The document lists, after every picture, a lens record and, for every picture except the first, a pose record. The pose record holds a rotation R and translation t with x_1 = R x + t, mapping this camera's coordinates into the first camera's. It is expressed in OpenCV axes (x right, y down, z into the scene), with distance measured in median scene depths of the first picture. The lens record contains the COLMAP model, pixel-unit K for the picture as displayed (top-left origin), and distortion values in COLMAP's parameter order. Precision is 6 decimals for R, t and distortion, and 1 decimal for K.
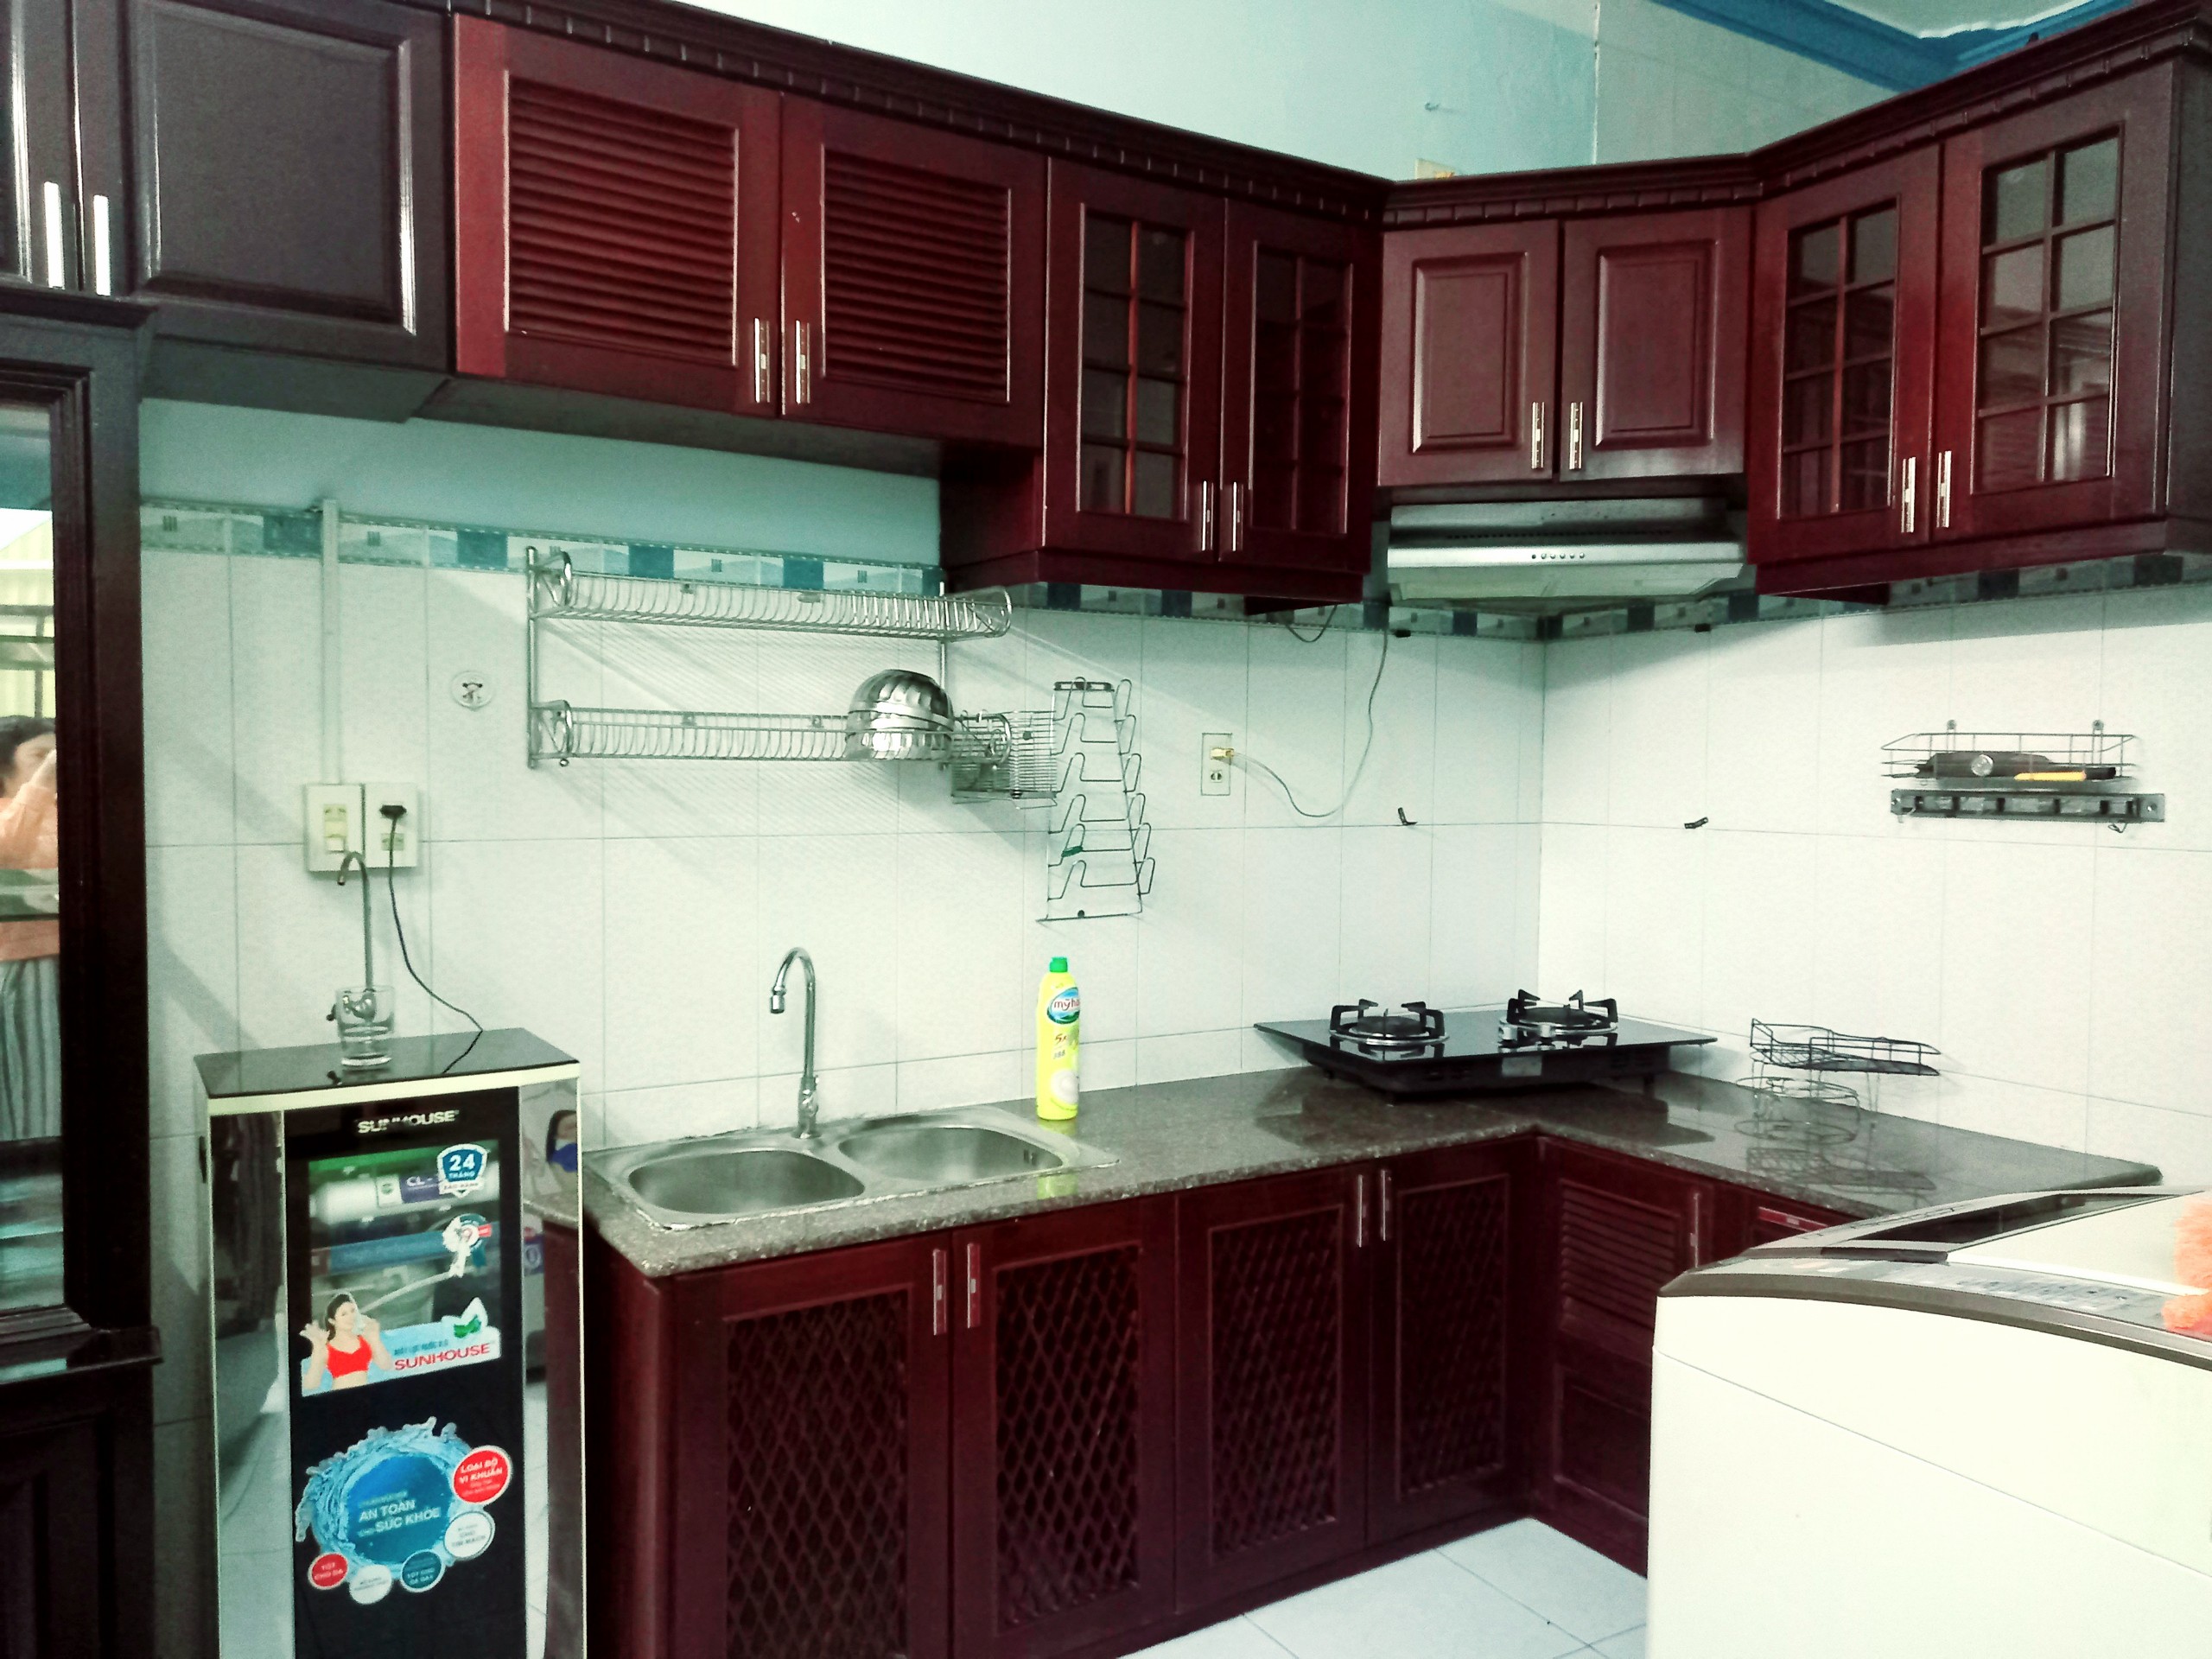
lens RADIAL K [[1605.2, 0, 1106.0], [0, 1605.2, 829.5], [0, 0, 1]] dist [0.000939, -0.008356]
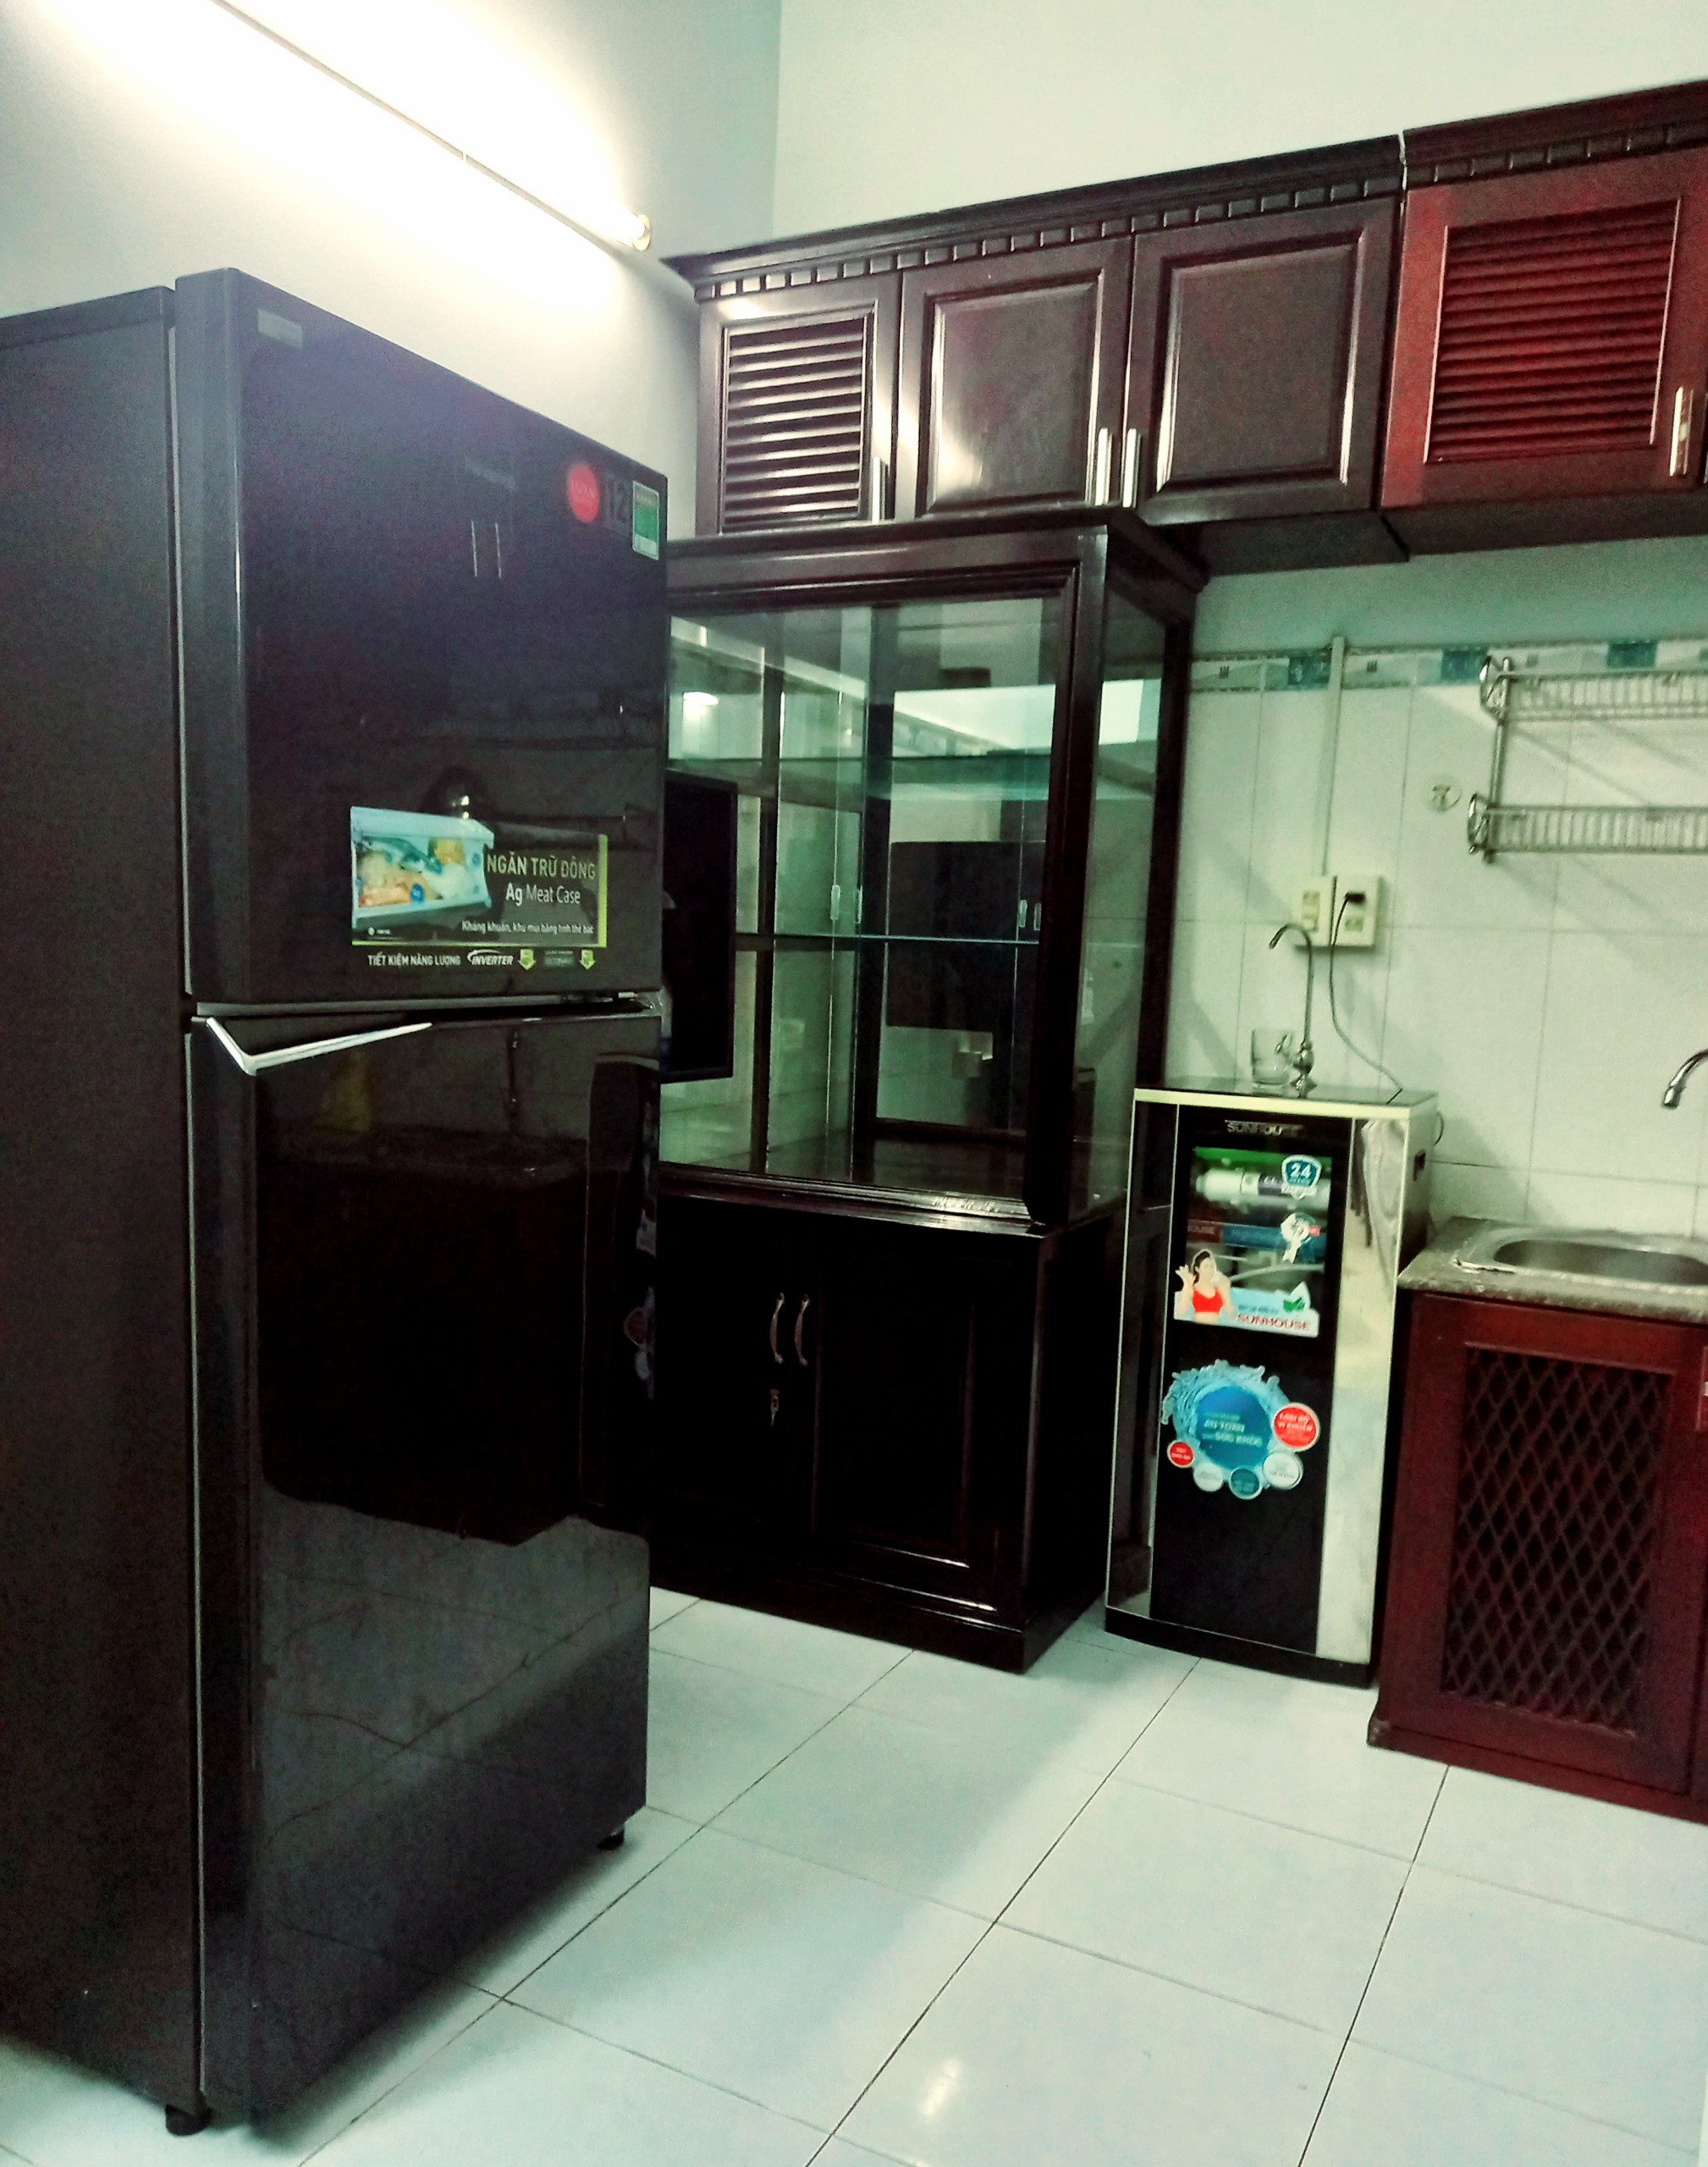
lens RADIAL K [[1676.0, 0, 825.9], [0, 1676.0, 1127.4], [0, 0, 1]] dist [0.083959, -0.105579]
pose [[0.510235, 0.114891, -0.852326, 0.511280], [-0.066063, 0.993345, 0.094353, 0.075066], [0.857494, 0.008165, 0.514429, 0.017822]]
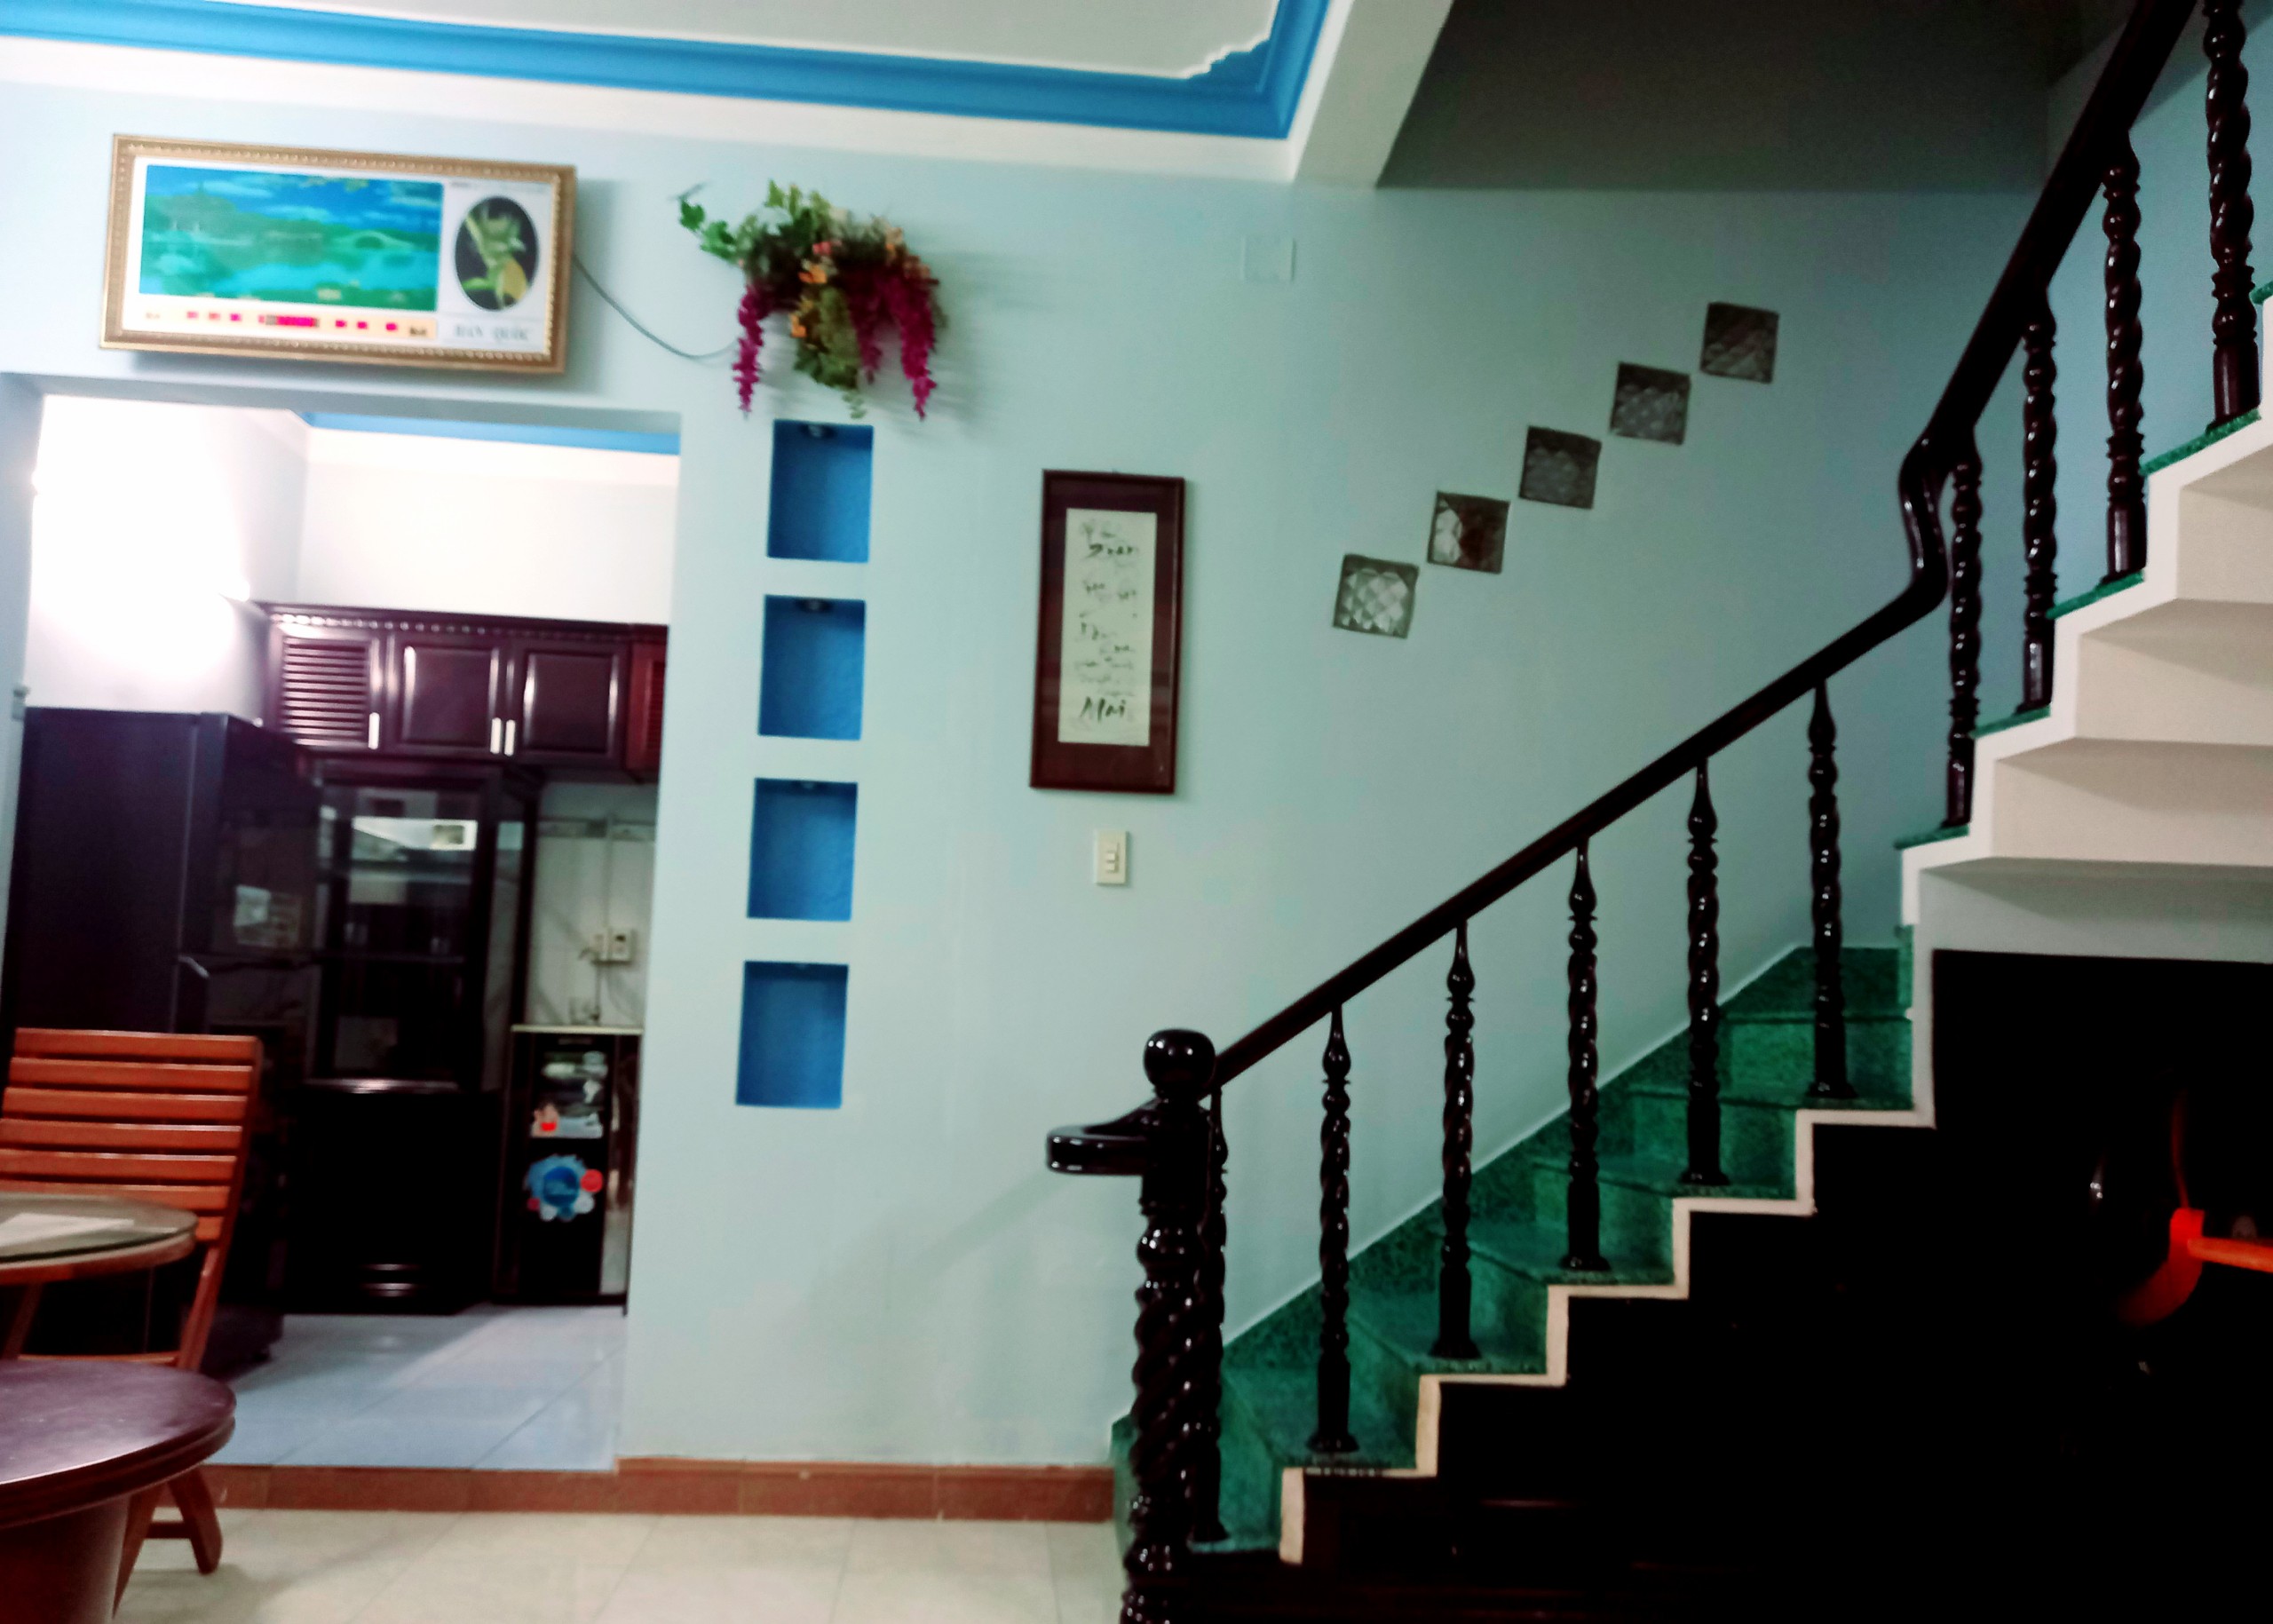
lens RADIAL K [[1772.7, 0, 1135.3], [0, 1772.7, 865.0], [0, 0, 1]] dist [0.056165, -0.000303]
pose [[0.888100, -0.018281, -0.459287, 1.764069], [-0.048852, 0.989795, -0.133861, 0.238080], [0.457047, 0.141319, 0.878144, -1.239733]]
